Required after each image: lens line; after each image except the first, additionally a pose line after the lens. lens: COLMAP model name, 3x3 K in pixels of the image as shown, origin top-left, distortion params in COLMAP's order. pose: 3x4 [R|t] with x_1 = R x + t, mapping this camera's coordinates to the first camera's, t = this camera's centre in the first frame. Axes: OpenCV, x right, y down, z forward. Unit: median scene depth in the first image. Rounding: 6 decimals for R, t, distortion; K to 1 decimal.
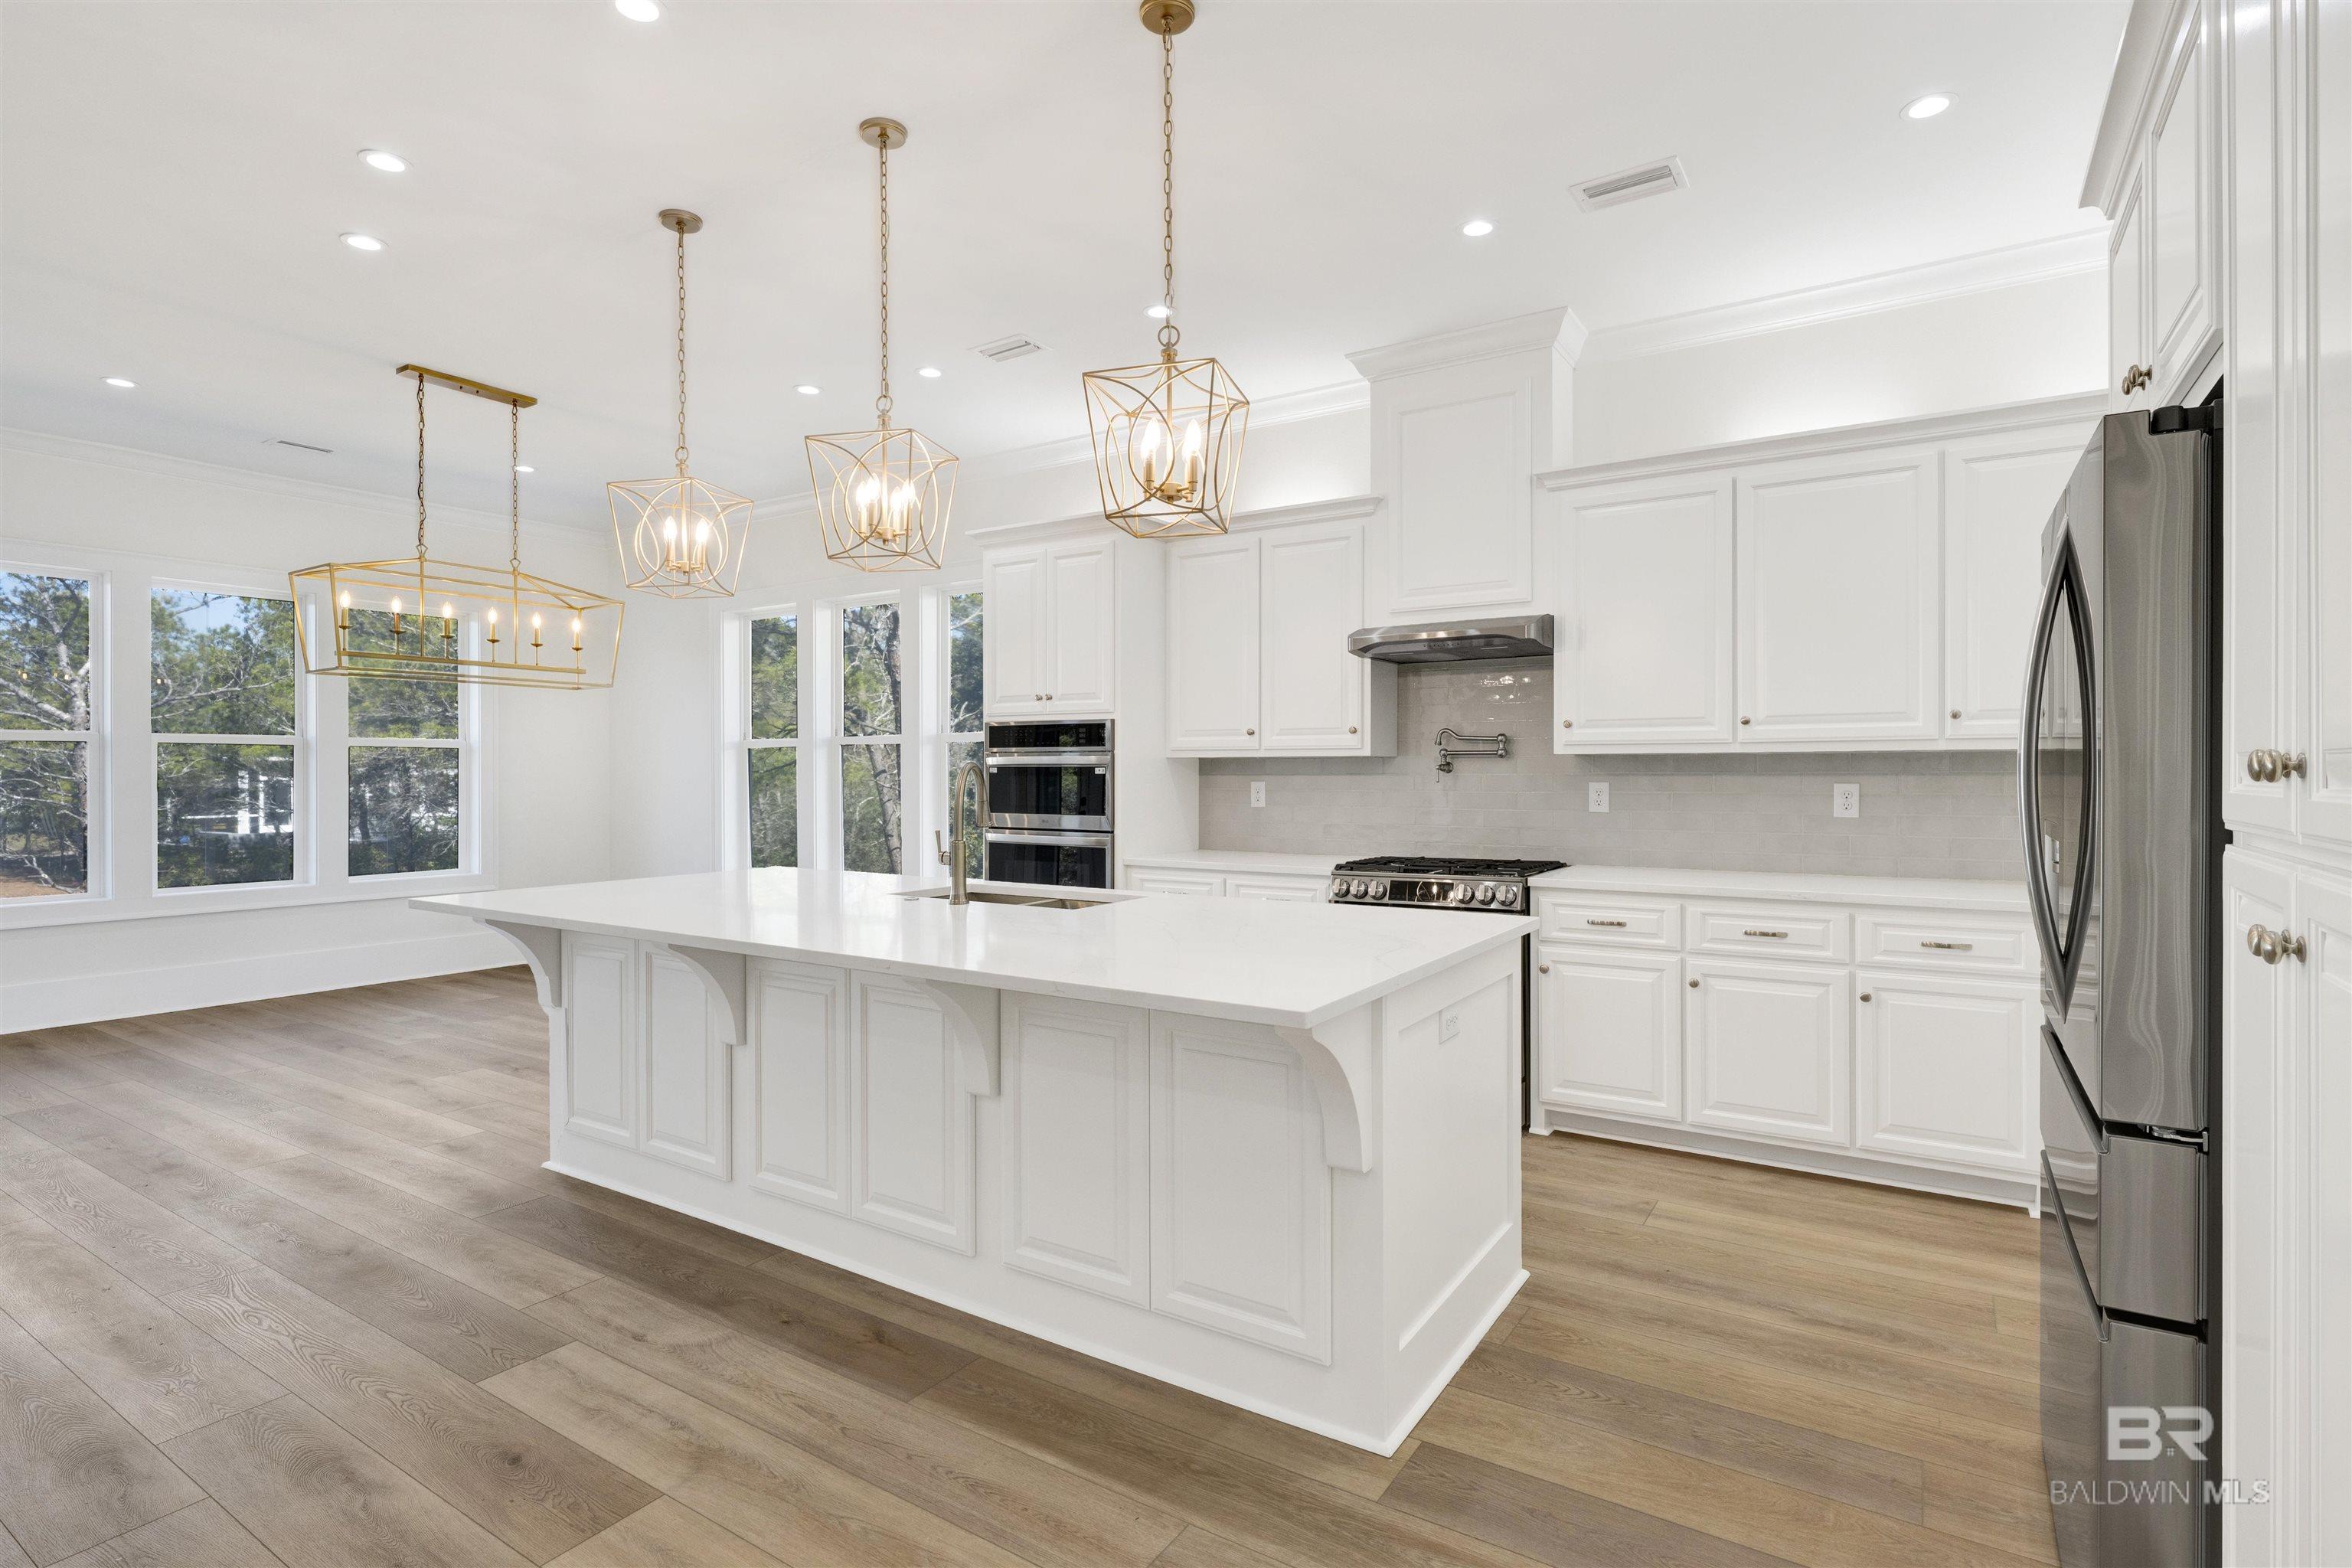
lens RADIAL K [[1173.4, 0, 1170.6], [0, 1173.4, 774.6], [0, 0, 1]] dist [-0.009604, 0.003512]
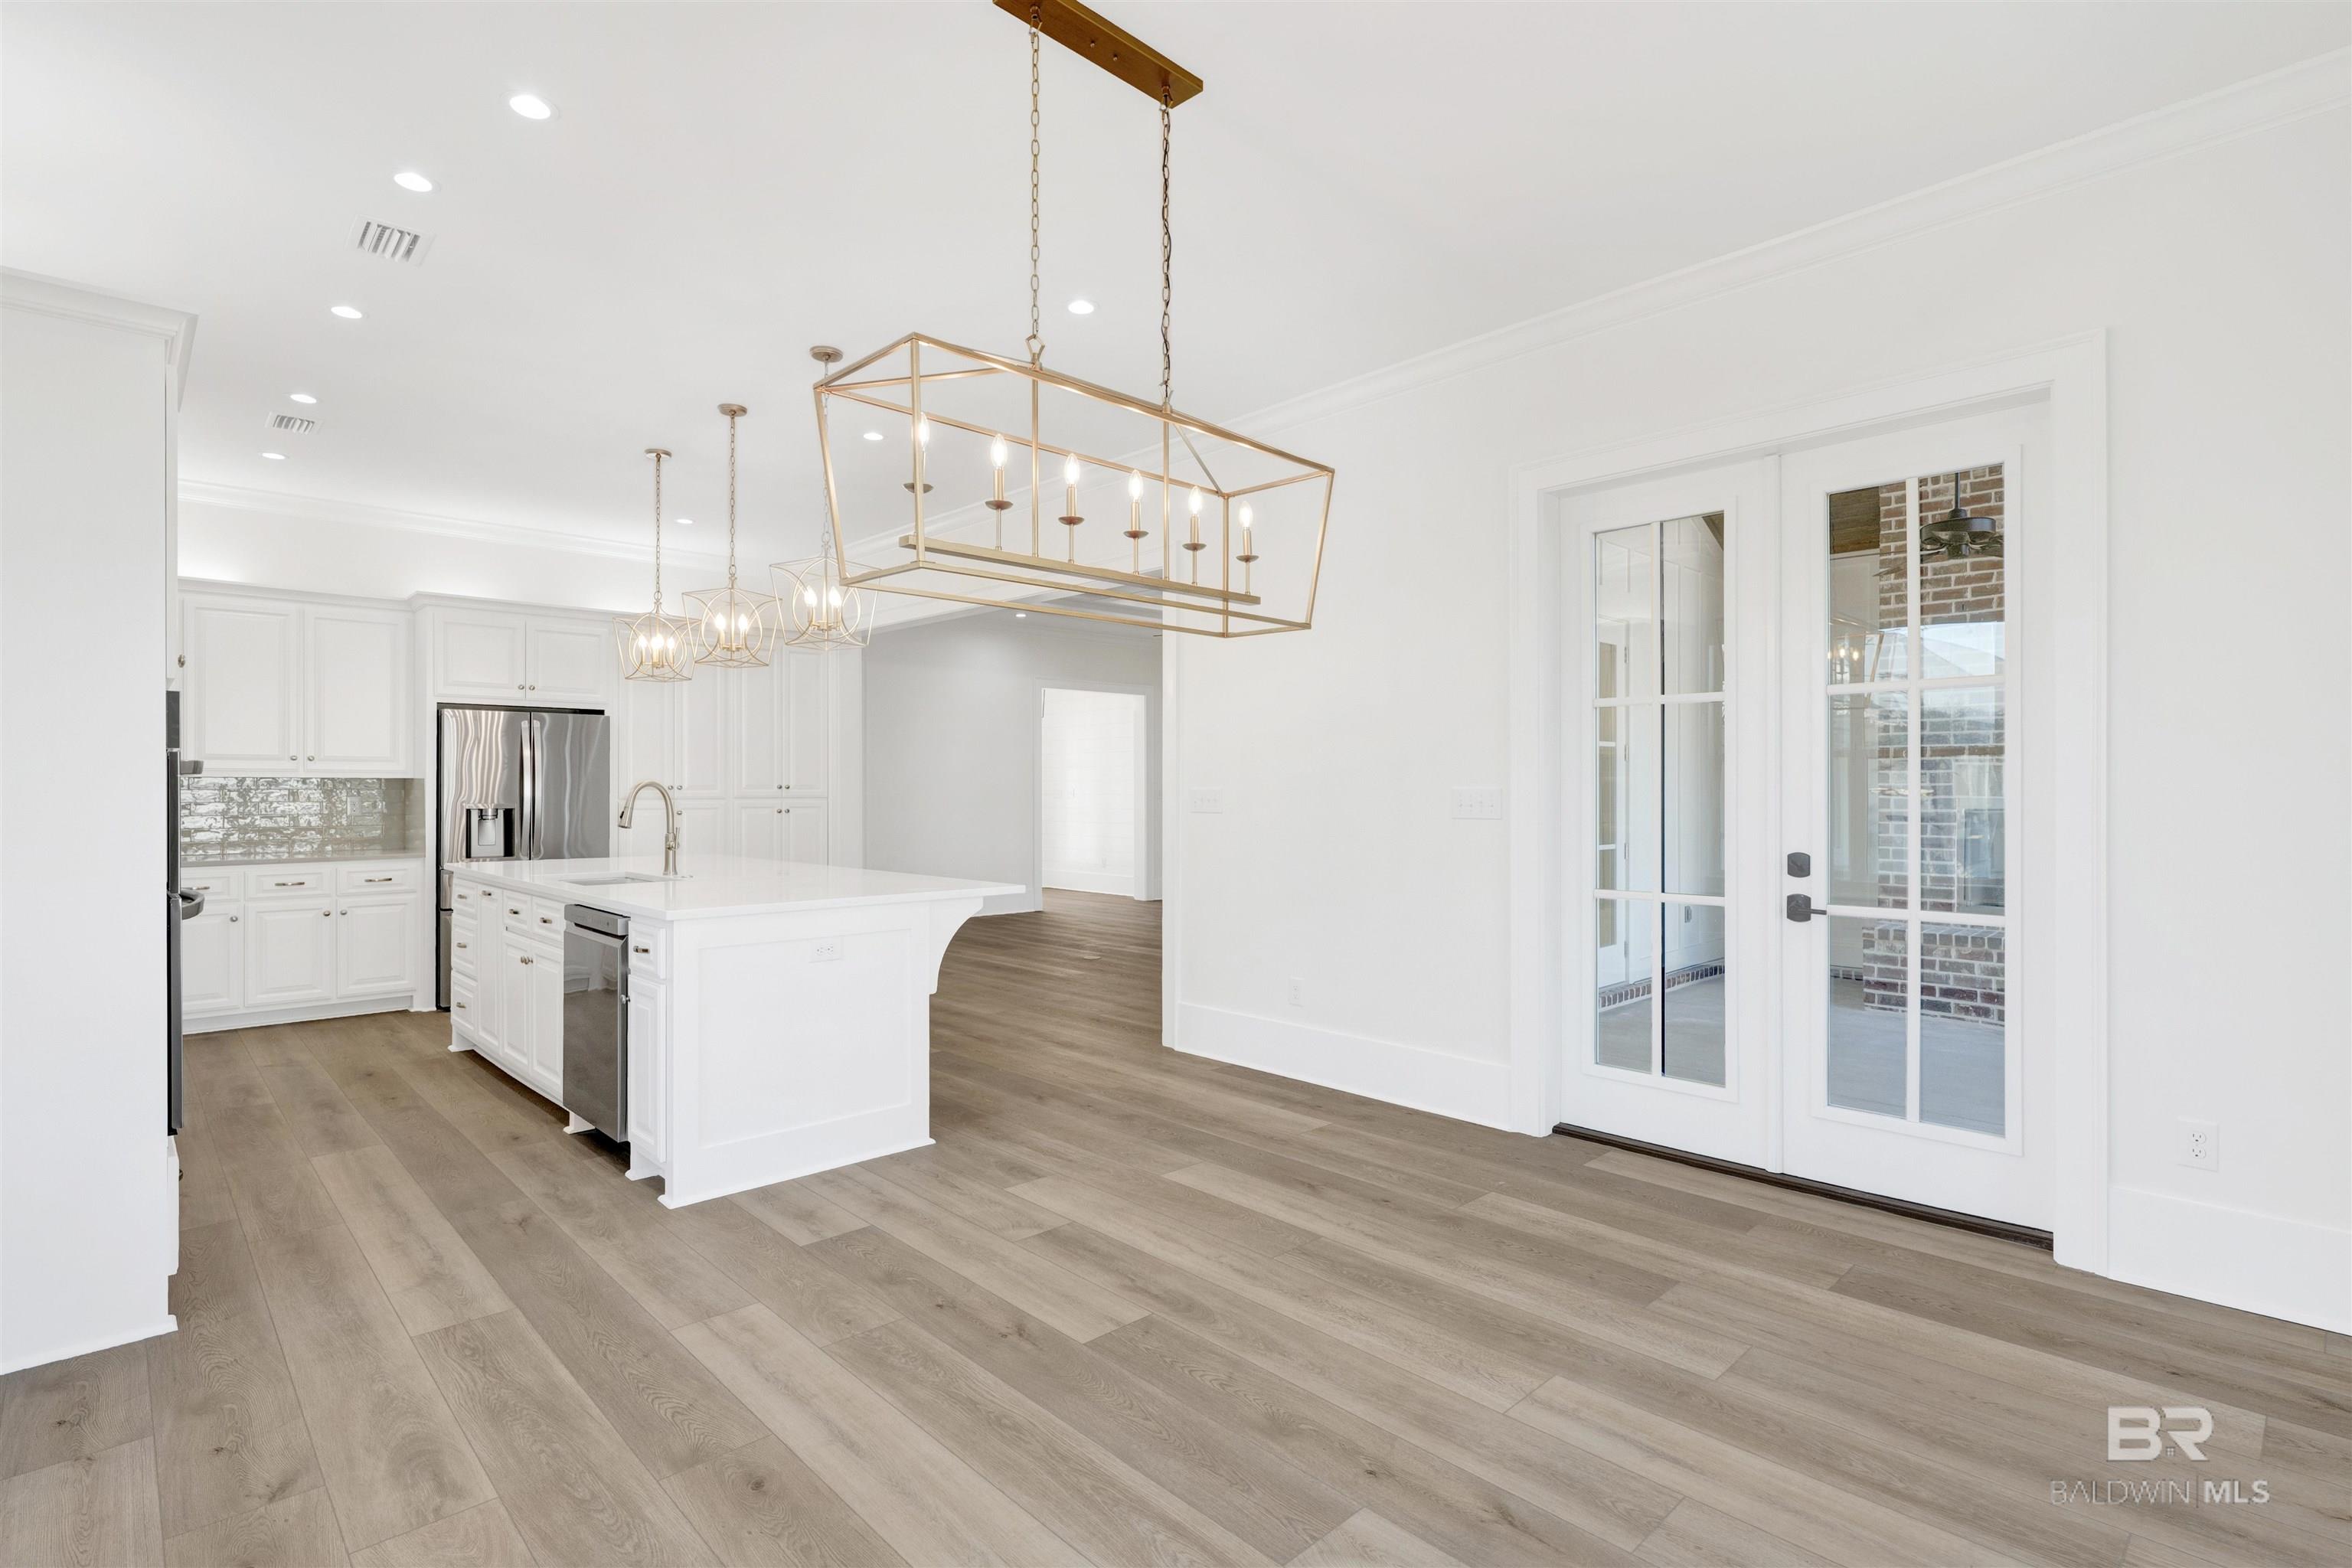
lens RADIAL K [[1115.4, 0, 1184.1], [0, 1115.4, 790.4], [0, 0, 1]] dist [-0.001147, -0.000366]
pose [[-0.977999, 0.001305, 0.208605, -0.893293], [0.002334, 0.999986, 0.004686, -0.003348], [-0.208596, 0.005070, -0.977989, 1.790784]]
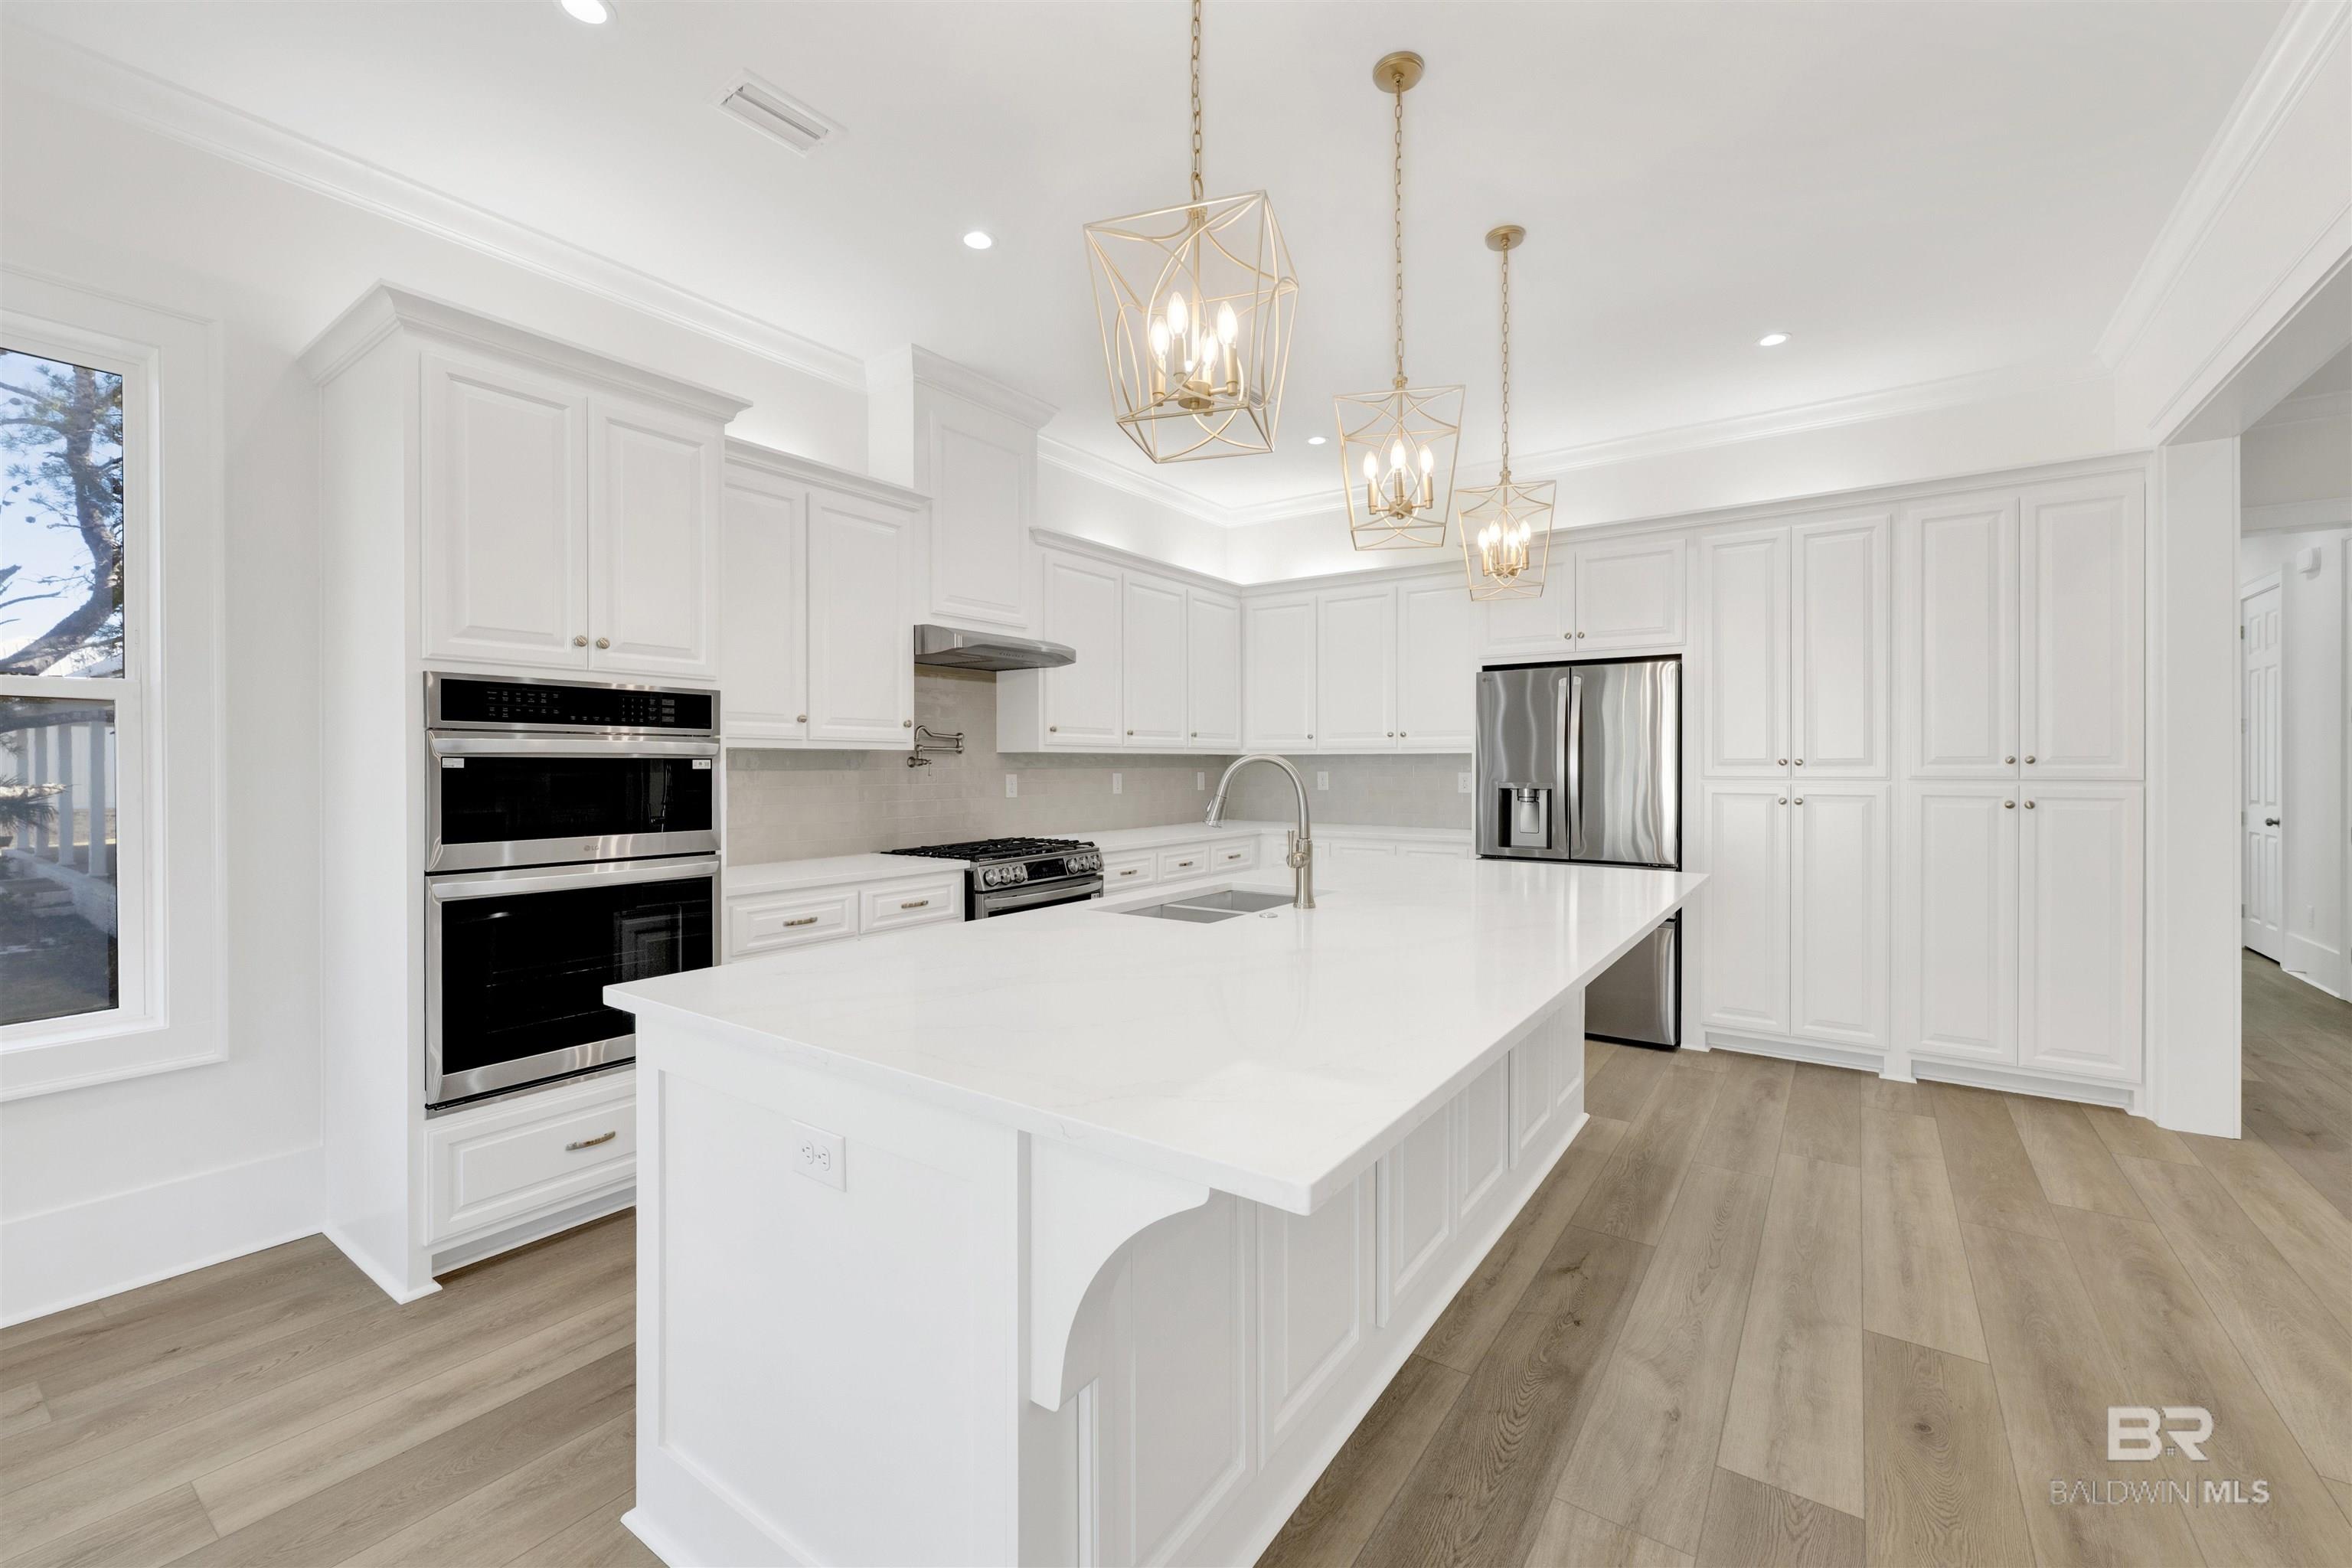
lens RADIAL K [[967.0, 0, 1180.2], [0, 967.0, 769.3], [0, 0, 1]] dist [-0.003597, 0.000996]
pose [[0.026182, -0.002996, 0.999653, -0.743793], [0.005015, 0.999983, 0.002865, -0.000769], [-0.999645, 0.004938, 0.026197, 0.848578]]
